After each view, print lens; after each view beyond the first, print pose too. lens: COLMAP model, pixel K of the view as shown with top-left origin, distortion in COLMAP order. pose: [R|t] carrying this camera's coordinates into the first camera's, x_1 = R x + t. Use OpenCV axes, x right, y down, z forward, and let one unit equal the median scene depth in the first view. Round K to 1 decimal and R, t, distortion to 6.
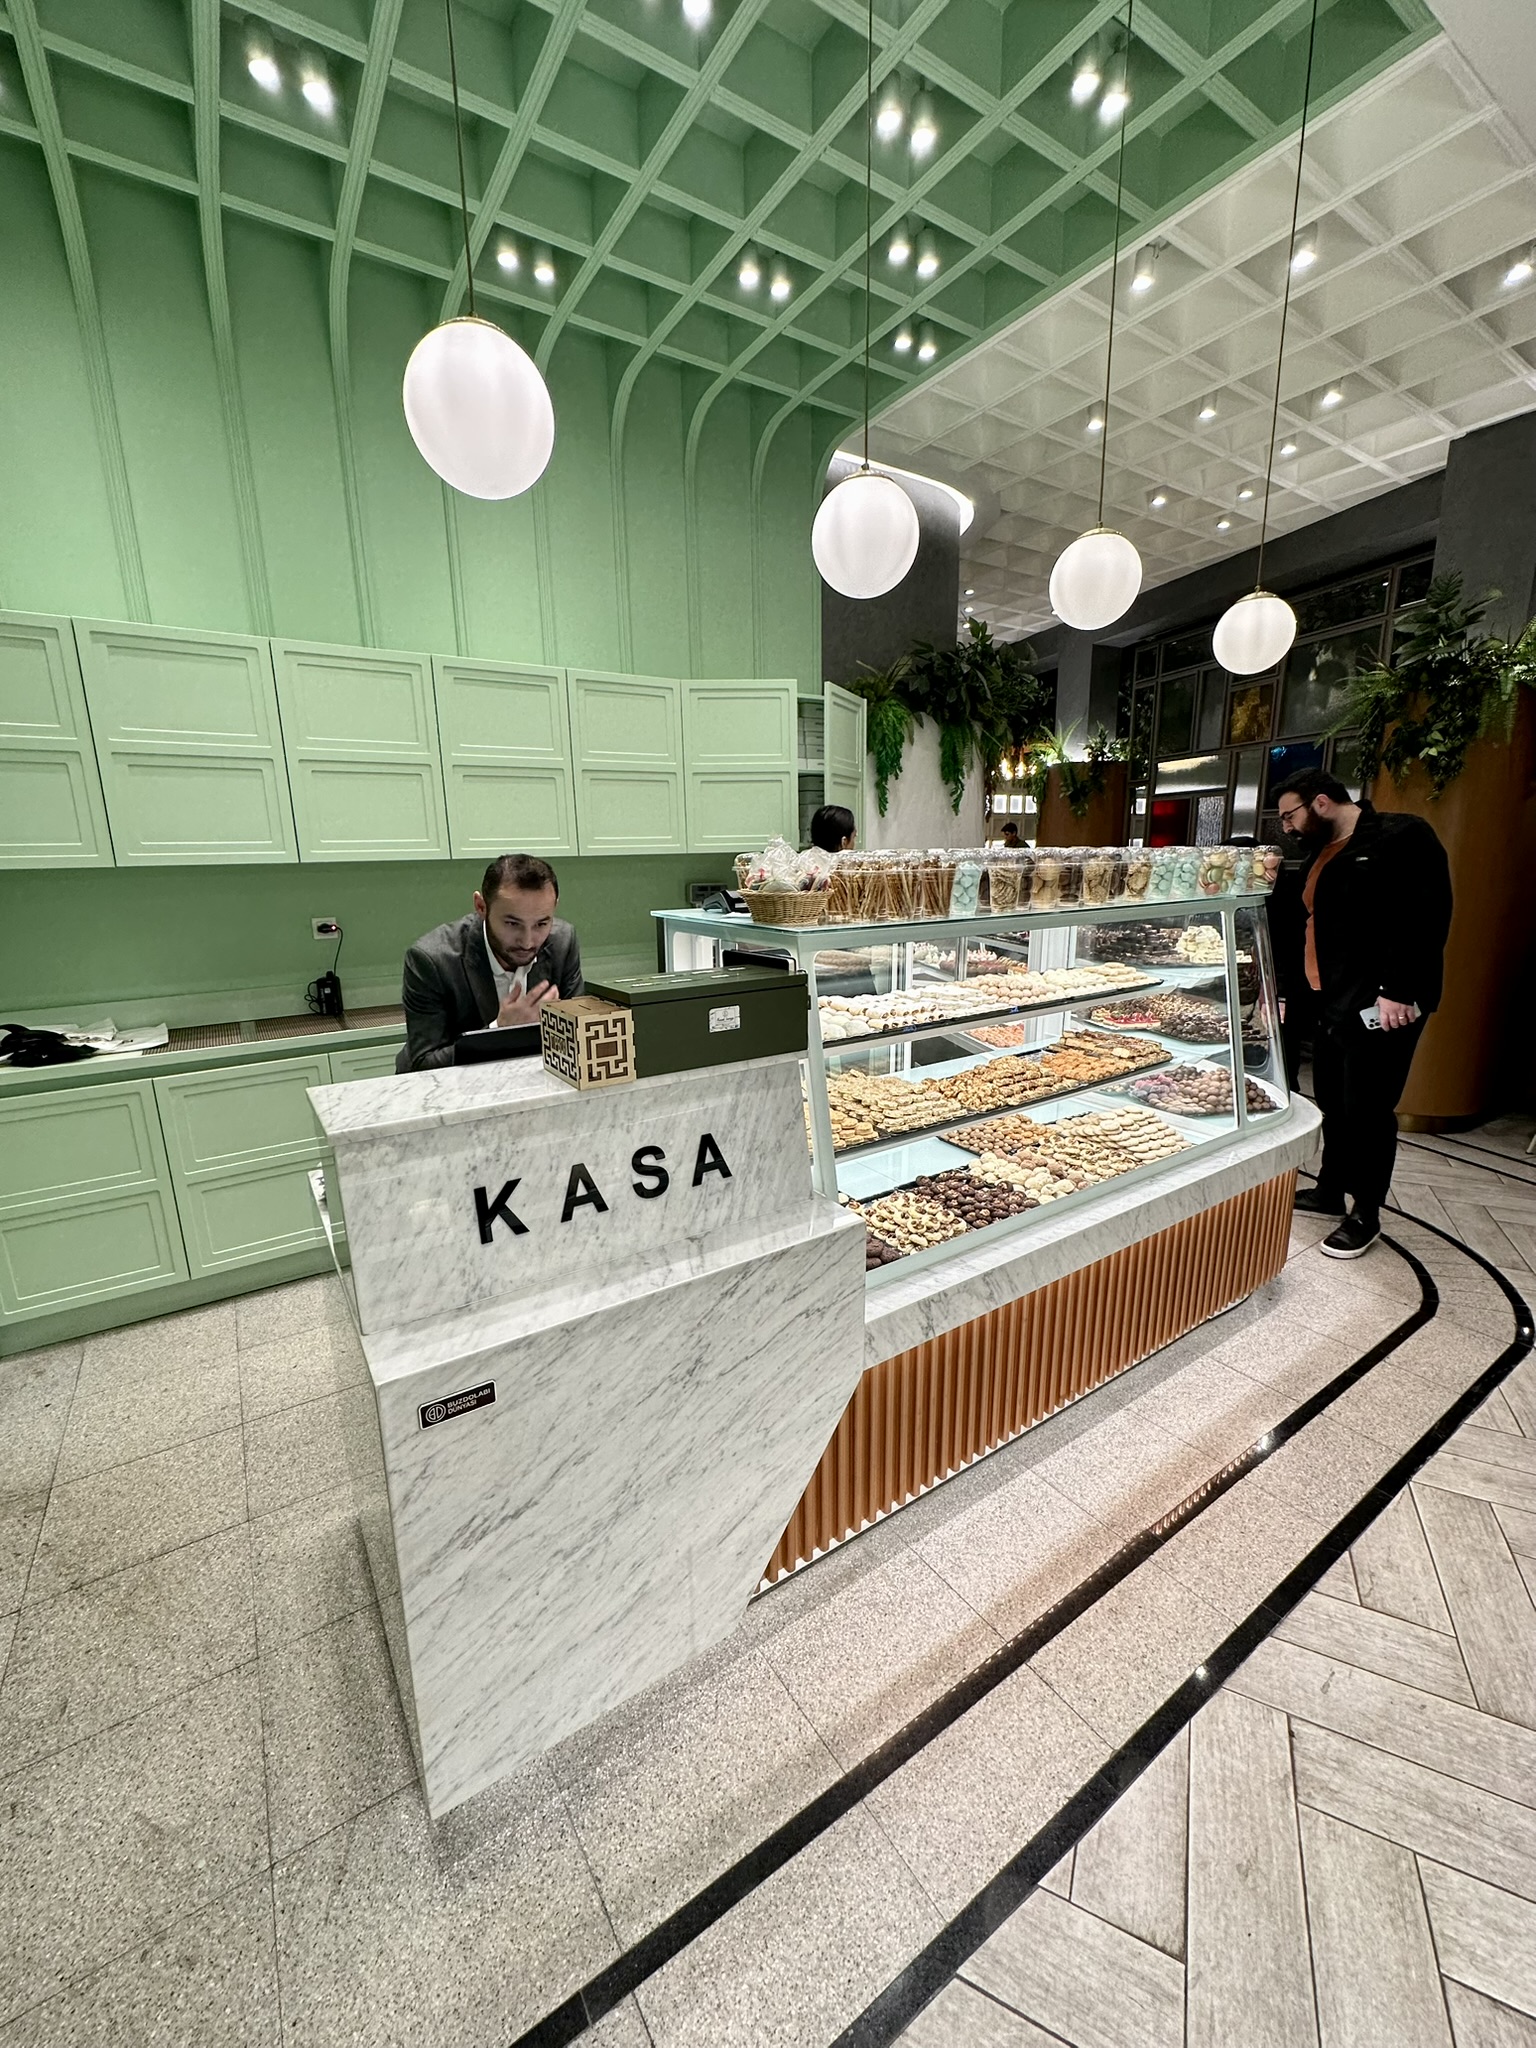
lens RADIAL K [[817.6, 0, 767.7], [0, 817.6, 1026.8], [0, 0, 1]] dist [-0.001964, 0.000307]
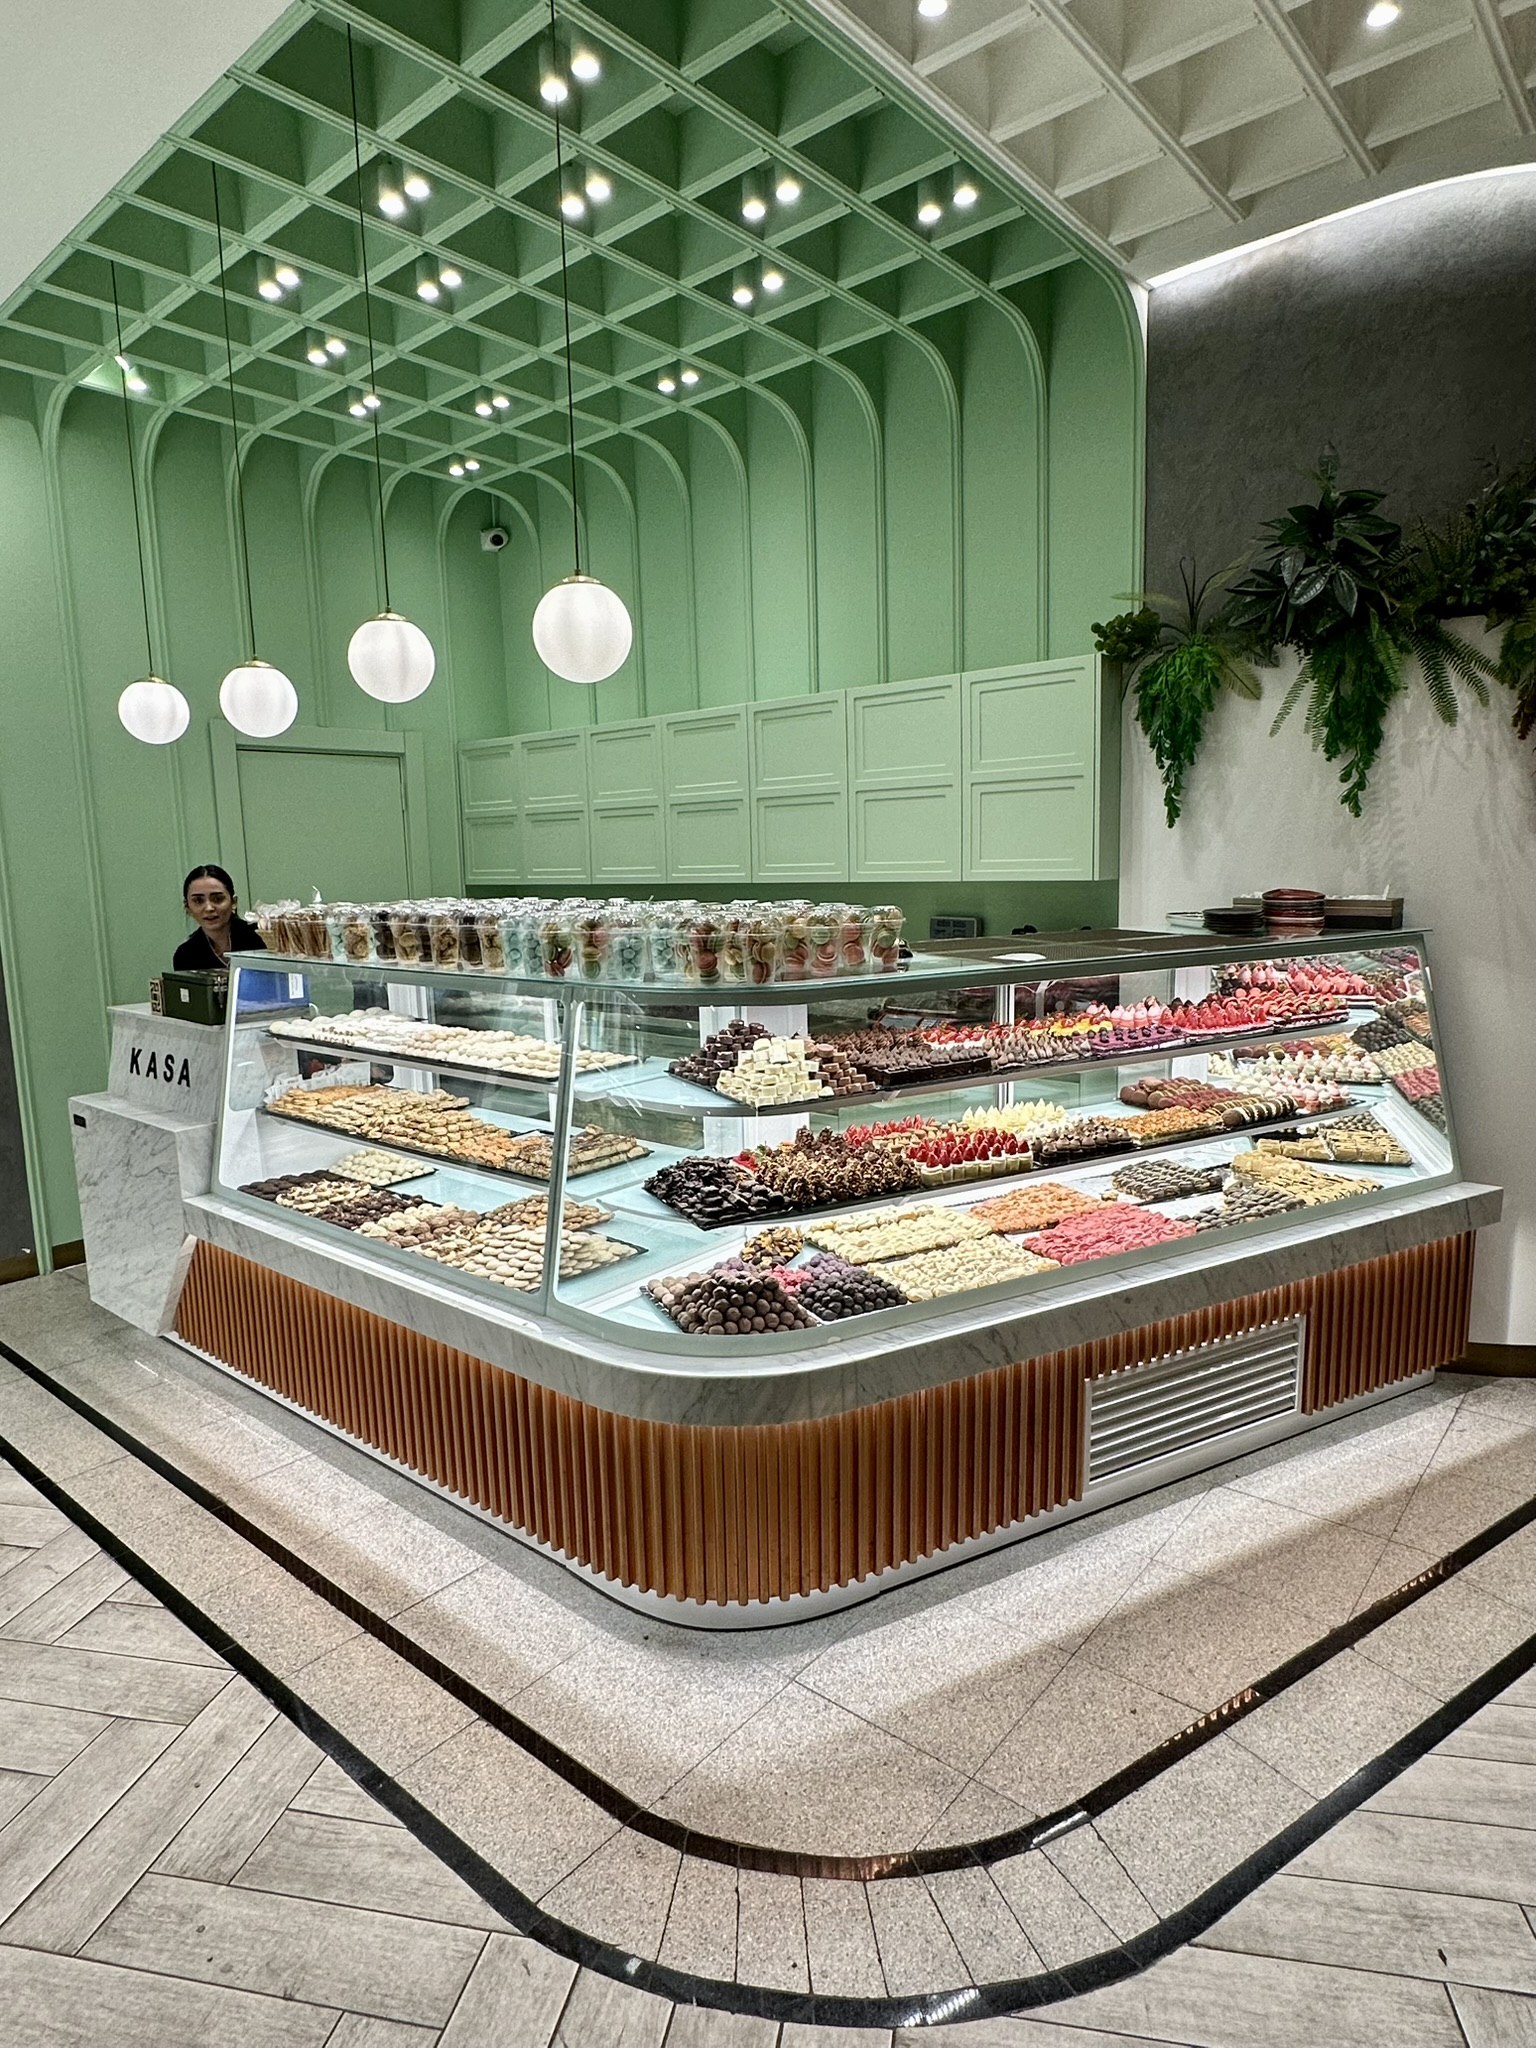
lens RADIAL K [[1164.5, 0, 775.2], [0, 1164.5, 1021.6], [0, 0, 1]] dist [-0.012299, 0.005740]
pose [[0.277880, 0.145866, -0.949477, 1.881006], [-0.183801, 0.978216, 0.096489, -0.301355], [0.942868, 0.147702, 0.298637, 1.014460]]
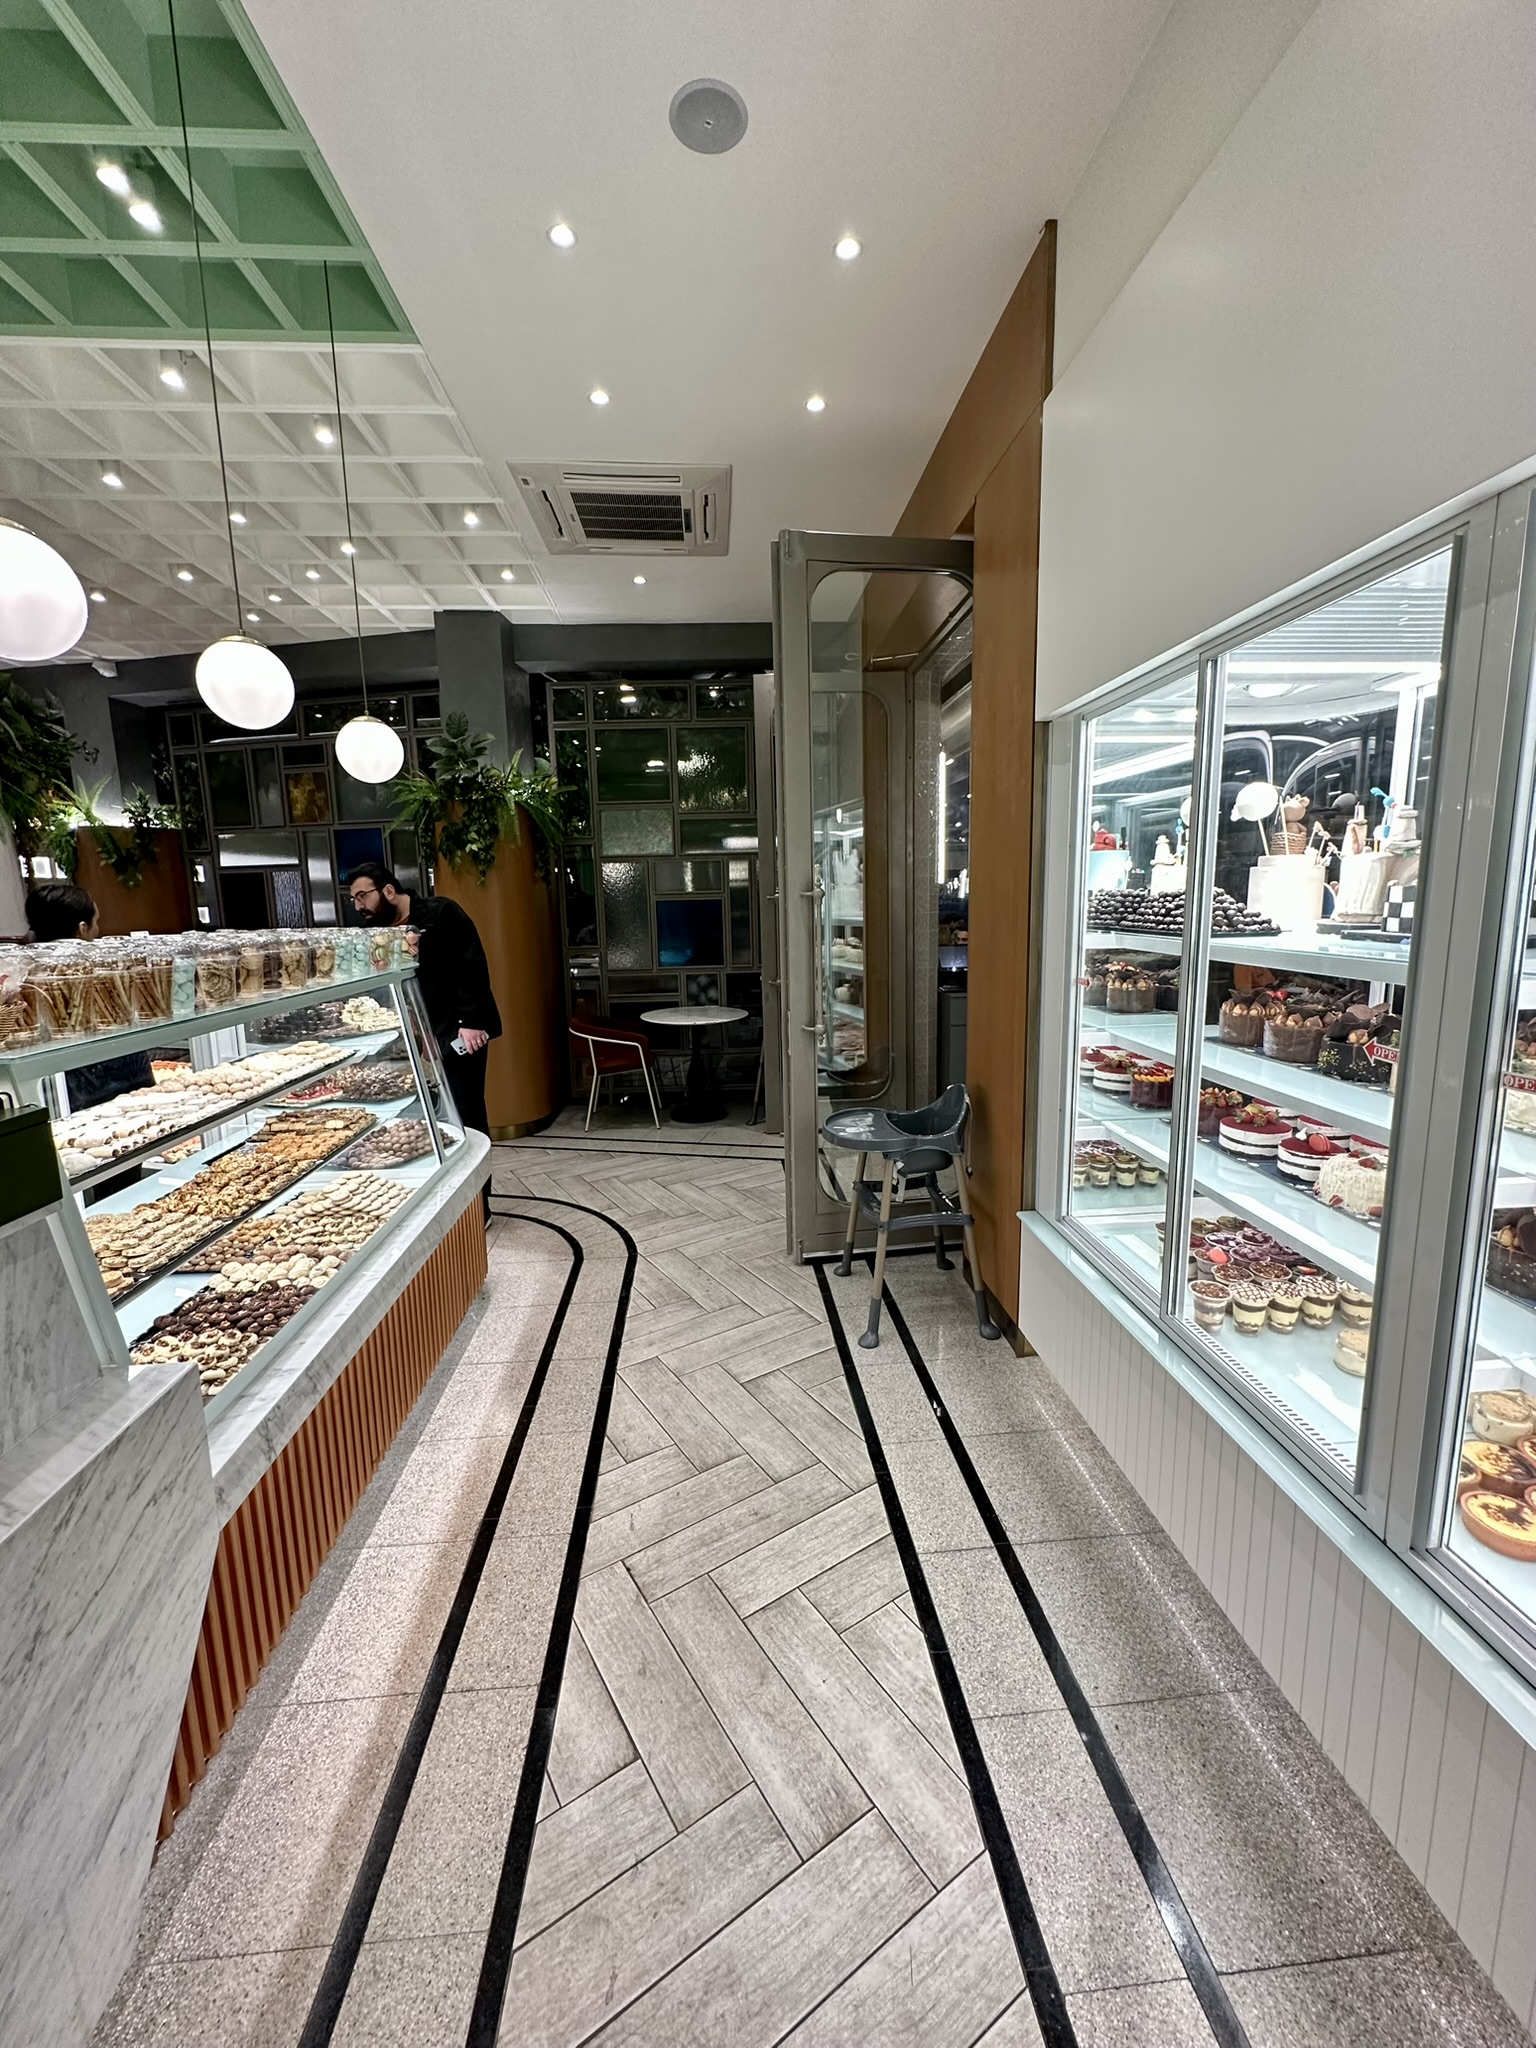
lens RADIAL K [[817.6, 0, 767.2], [0, 817.6, 1028.9], [0, 0, 1]] dist [-0.001964, 0.000307]
pose [[0.492592, -0.132585, 0.860101, -0.209676], [0.196775, 0.979699, 0.038325, -0.022718], [-0.847722, 0.150368, 0.508681, -0.024751]]
